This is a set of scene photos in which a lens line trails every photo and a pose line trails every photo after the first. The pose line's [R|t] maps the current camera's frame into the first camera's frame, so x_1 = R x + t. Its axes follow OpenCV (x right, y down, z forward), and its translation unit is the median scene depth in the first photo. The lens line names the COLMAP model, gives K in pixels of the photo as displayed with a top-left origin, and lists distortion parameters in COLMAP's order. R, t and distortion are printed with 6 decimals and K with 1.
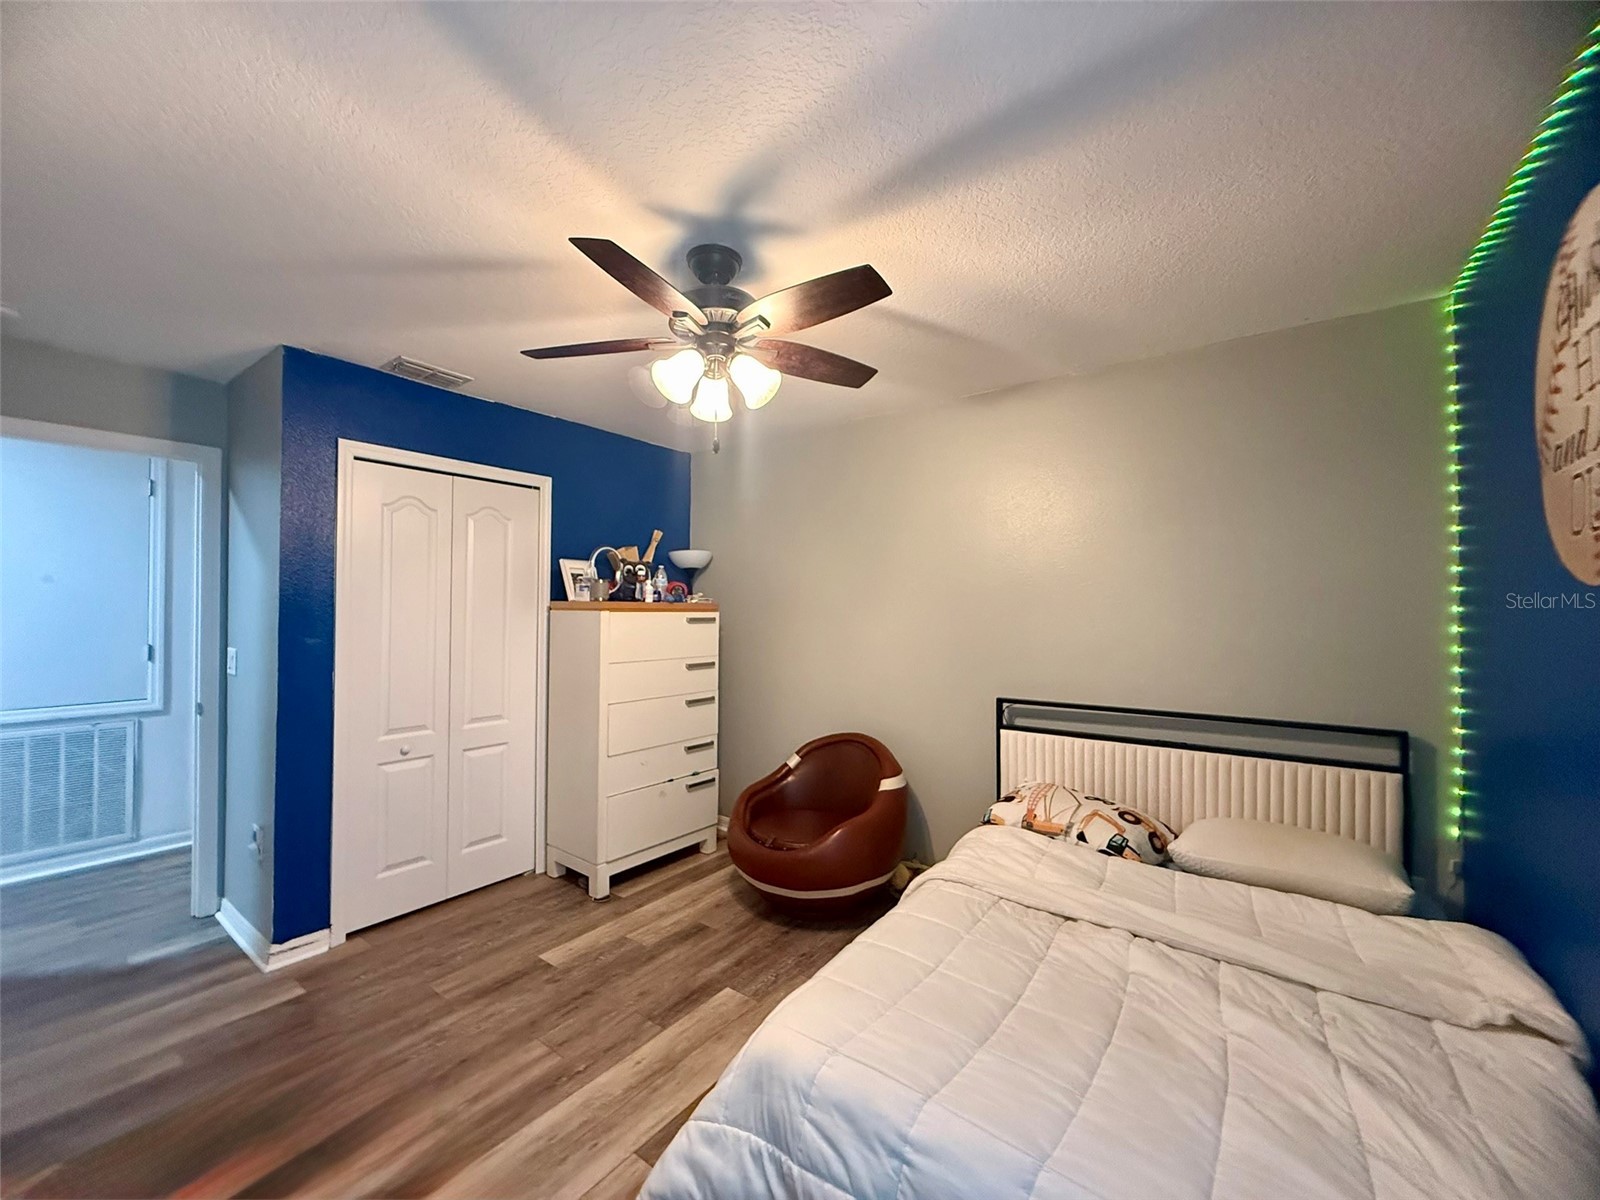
lens RADIAL K [[636.8, 0, 796.1], [0, 636.8, 606.5], [0, 0, 1]] dist [-0.000797, -0.000155]
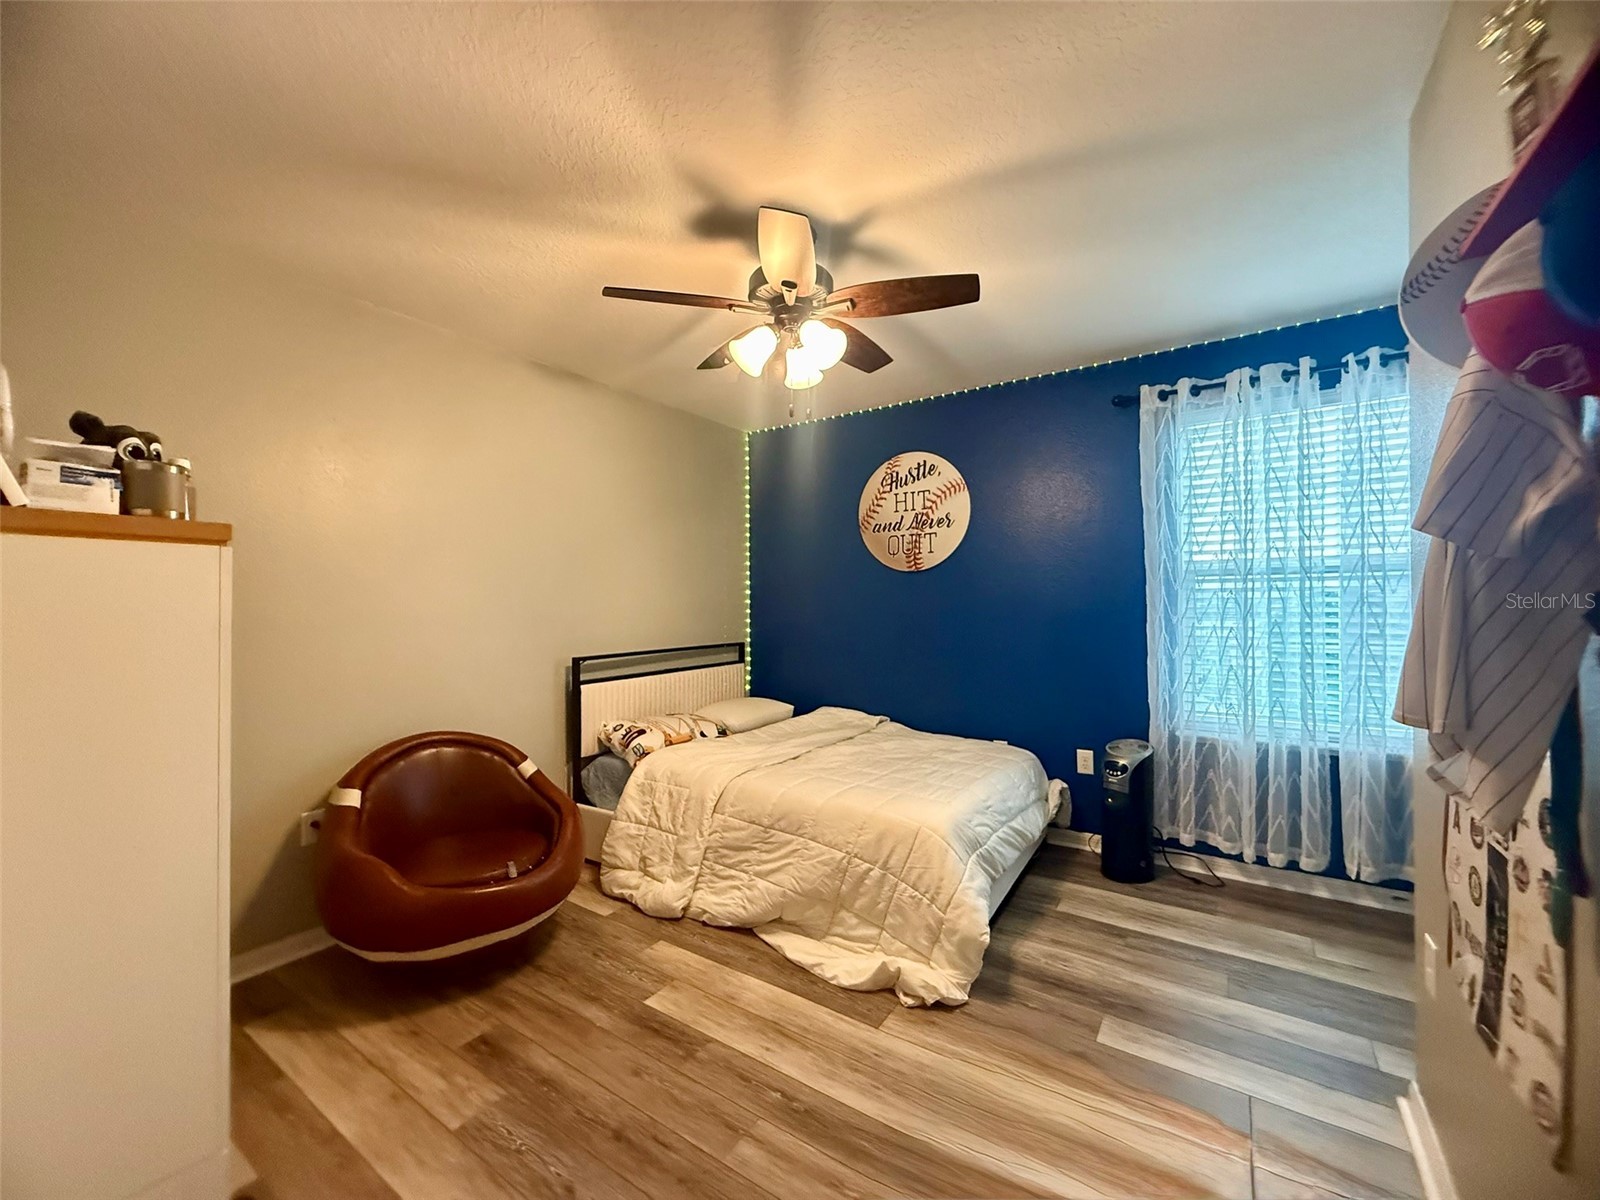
lens RADIAL K [[636.8, 0, 795.8], [0, 636.8, 592.9], [0, 0, 1]] dist [-0.000797, -0.000155]
pose [[-0.042901, 0.003523, 0.999073, -0.955533], [-0.006869, 0.999969, -0.003821, 0.041491], [-0.999056, -0.007026, -0.042876, 0.810318]]
